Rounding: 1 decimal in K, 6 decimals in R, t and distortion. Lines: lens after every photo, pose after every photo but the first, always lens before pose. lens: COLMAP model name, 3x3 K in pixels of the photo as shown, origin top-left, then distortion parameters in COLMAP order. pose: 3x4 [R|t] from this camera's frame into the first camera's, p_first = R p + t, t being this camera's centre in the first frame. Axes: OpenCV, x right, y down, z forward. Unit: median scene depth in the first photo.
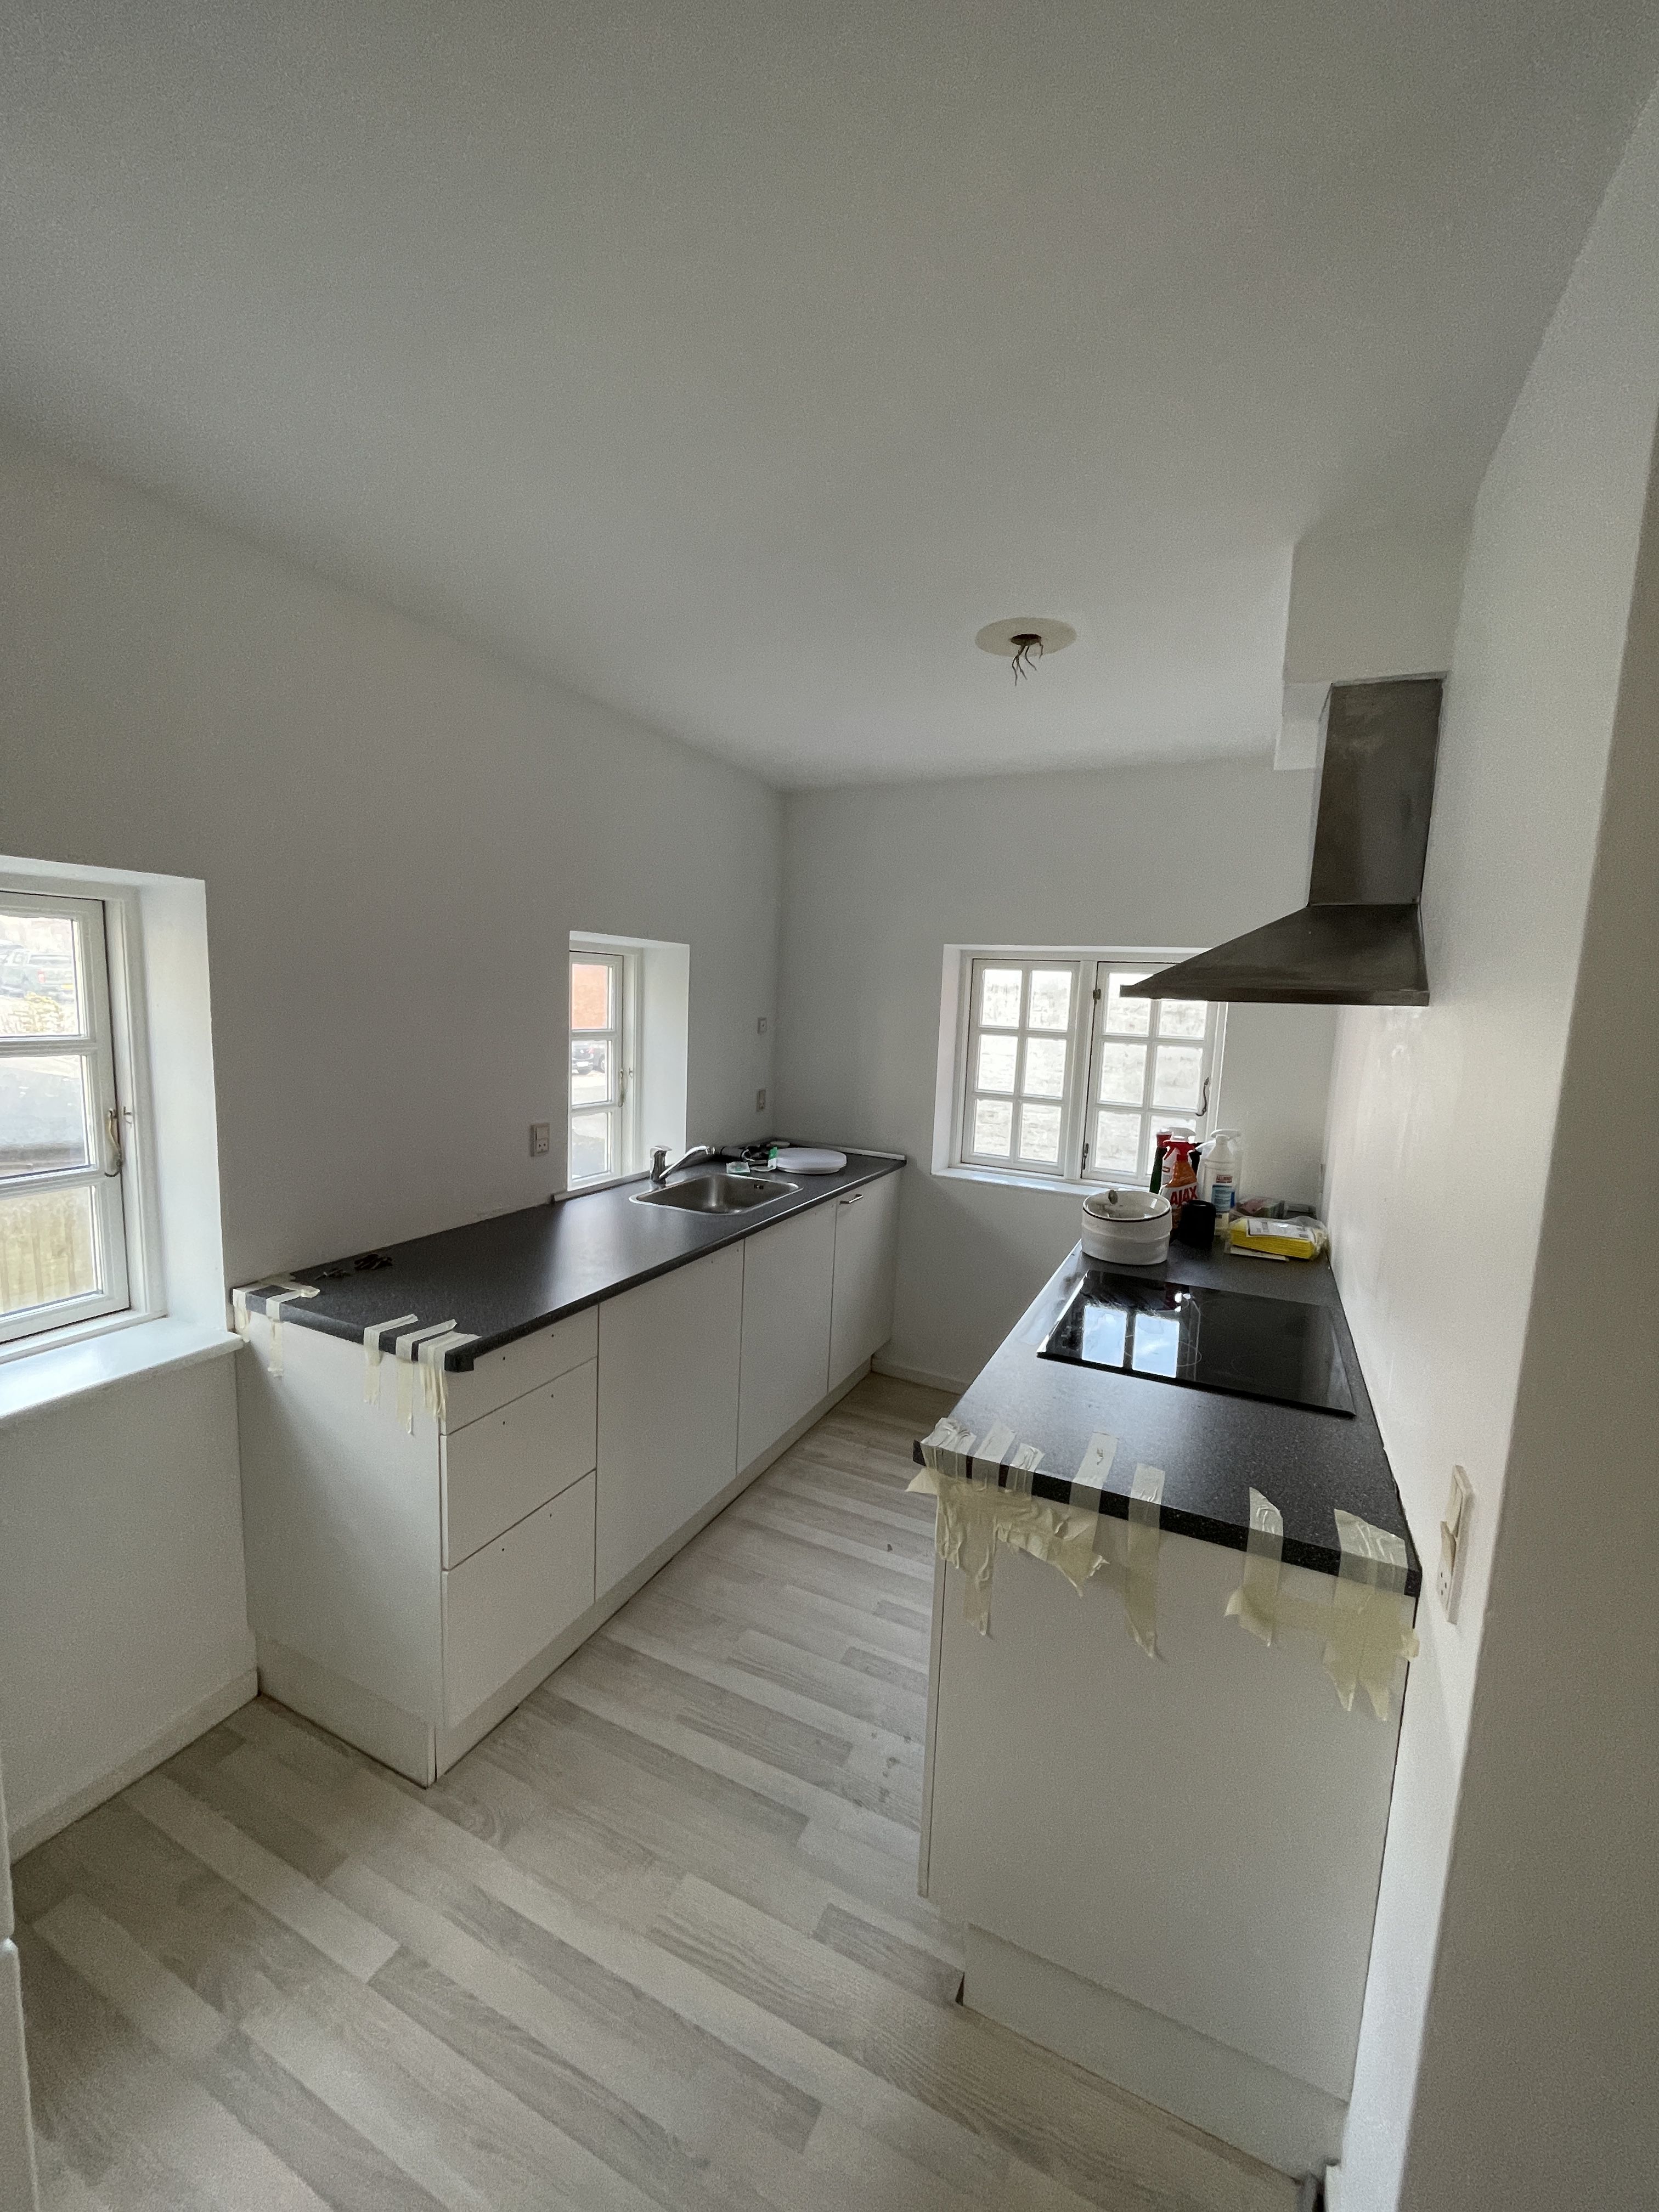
lens RADIAL K [[895.2, 0, 836.9], [0, 895.2, 1102.2], [0, 0, 1]] dist [-0.002342, -0.000645]
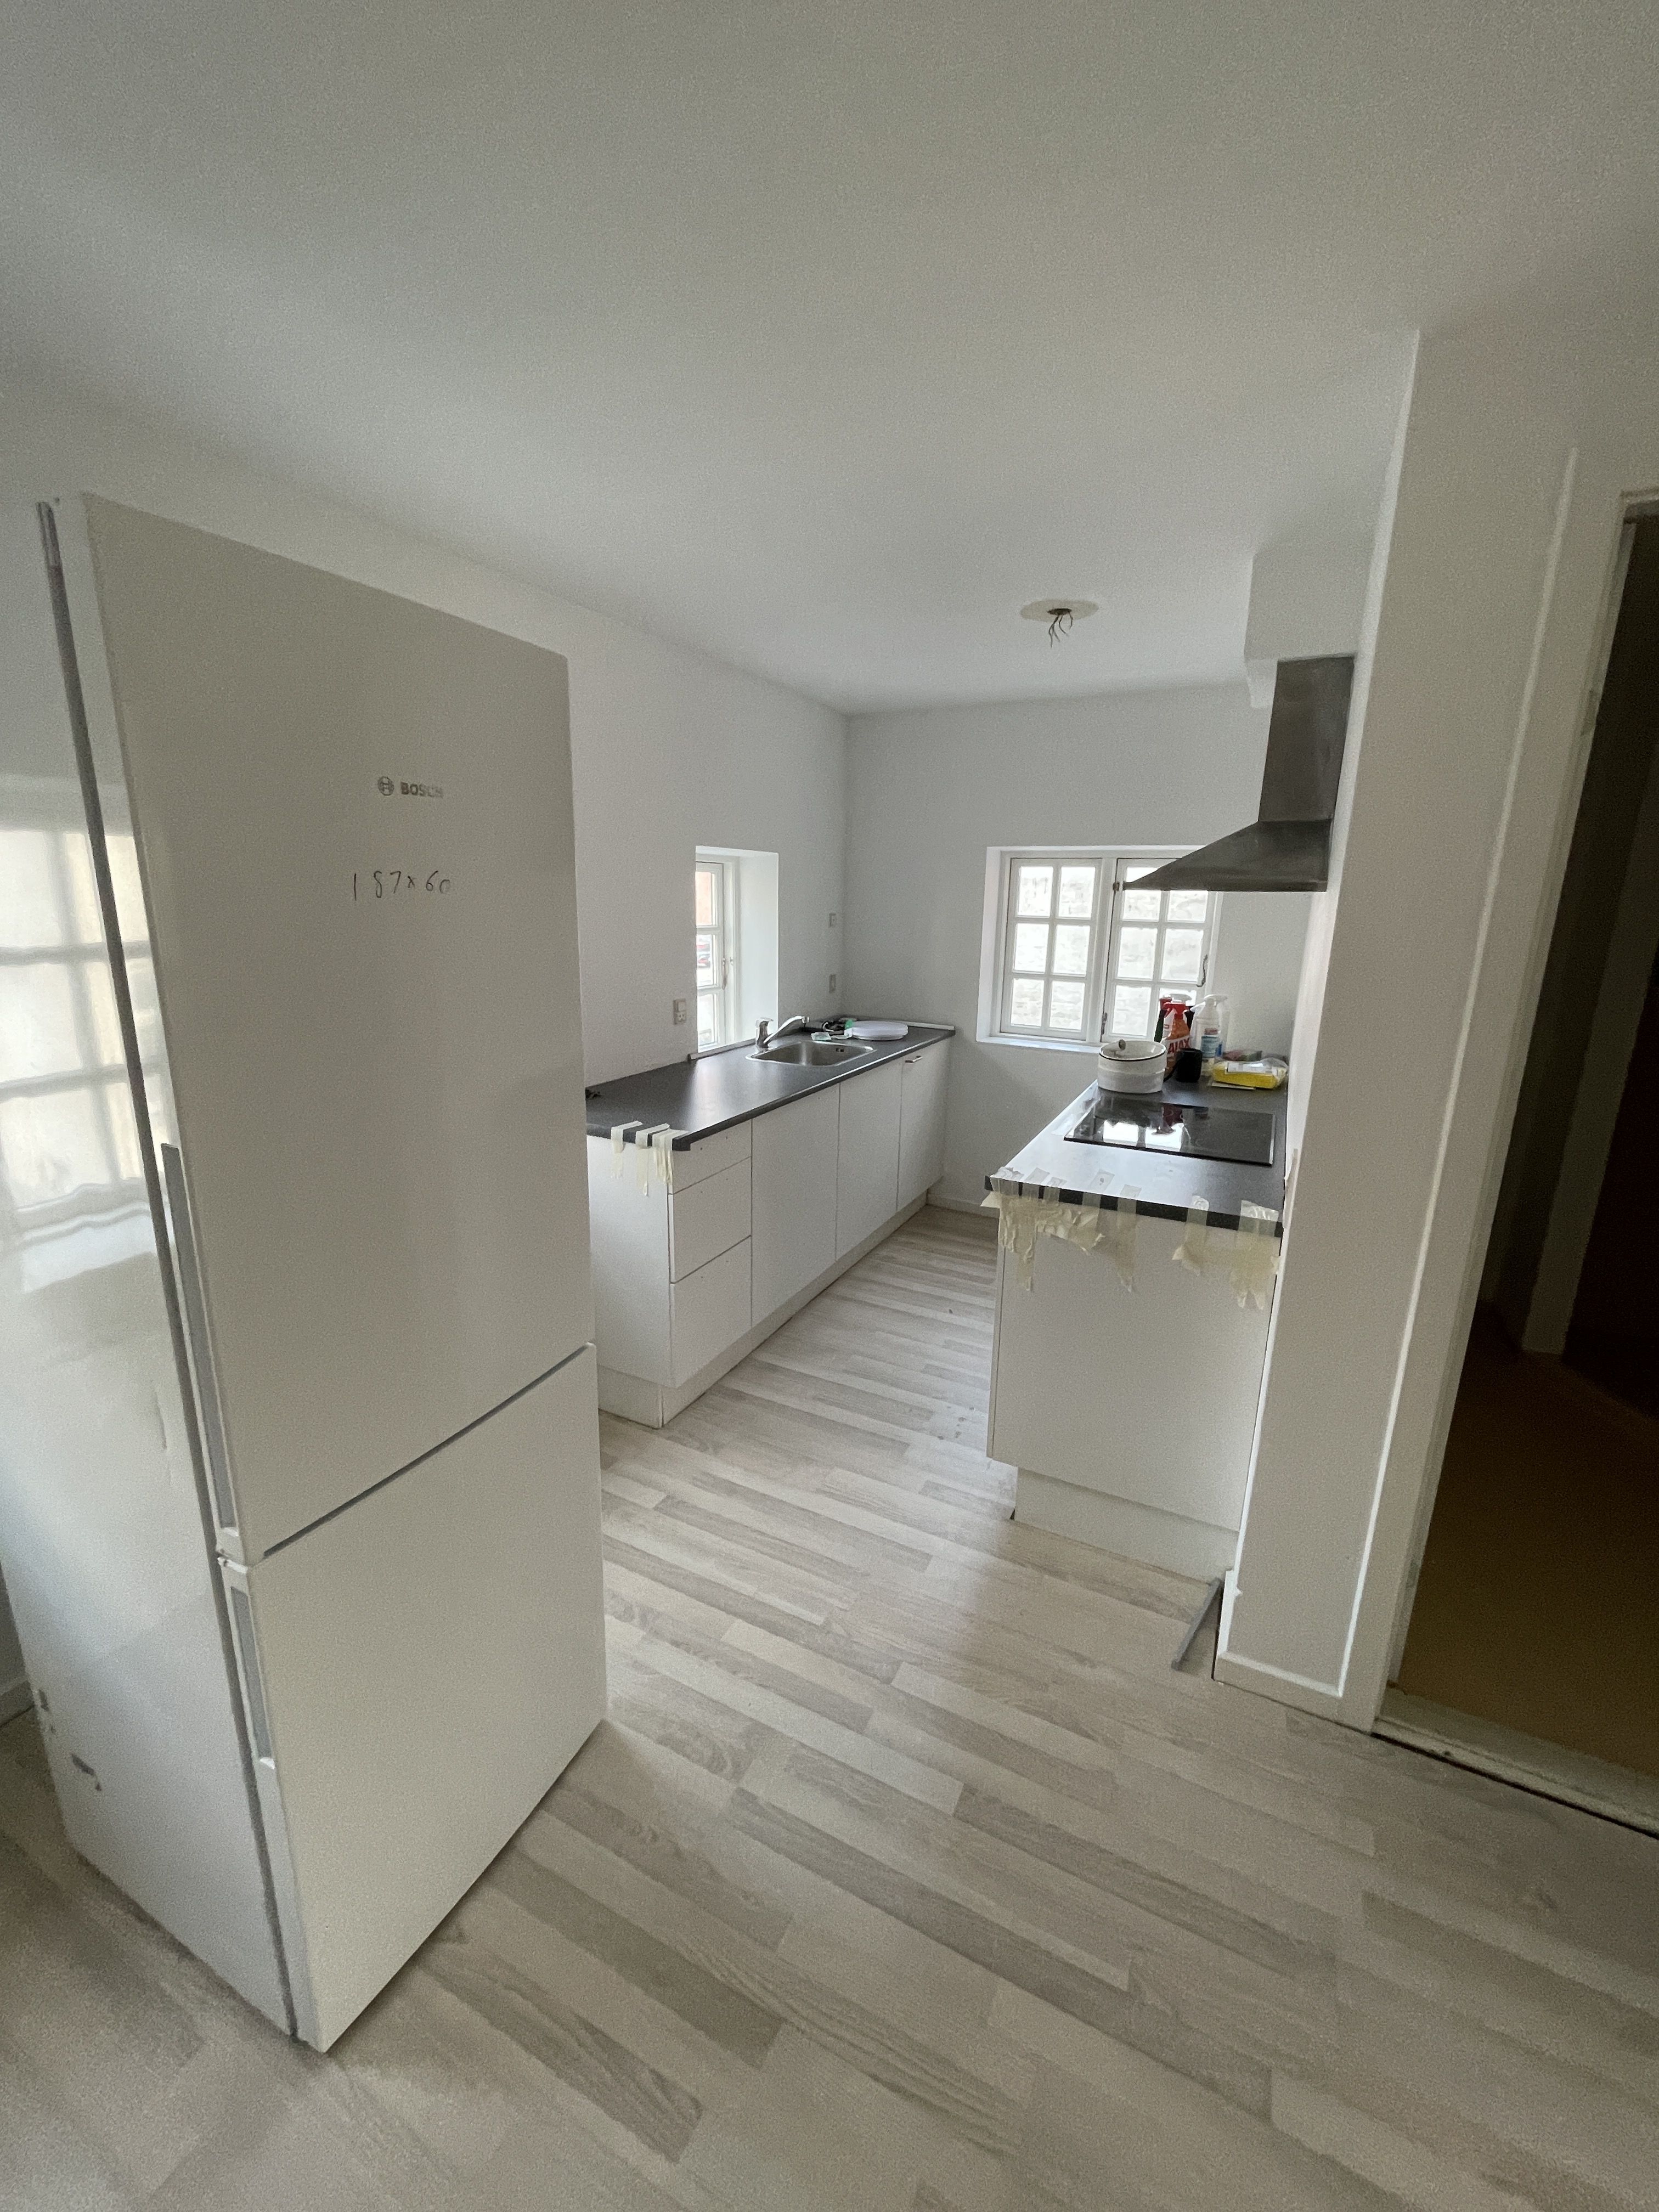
lens RADIAL K [[895.2, 0, 833.5], [0, 895.2, 1109.8], [0, 0, 1]] dist [-0.002342, -0.000645]
pose [[0.999317, -0.016775, -0.032934, -0.081565], [0.020617, 0.992559, 0.120006, 0.038649], [0.030676, -0.120603, 0.992227, -0.364519]]
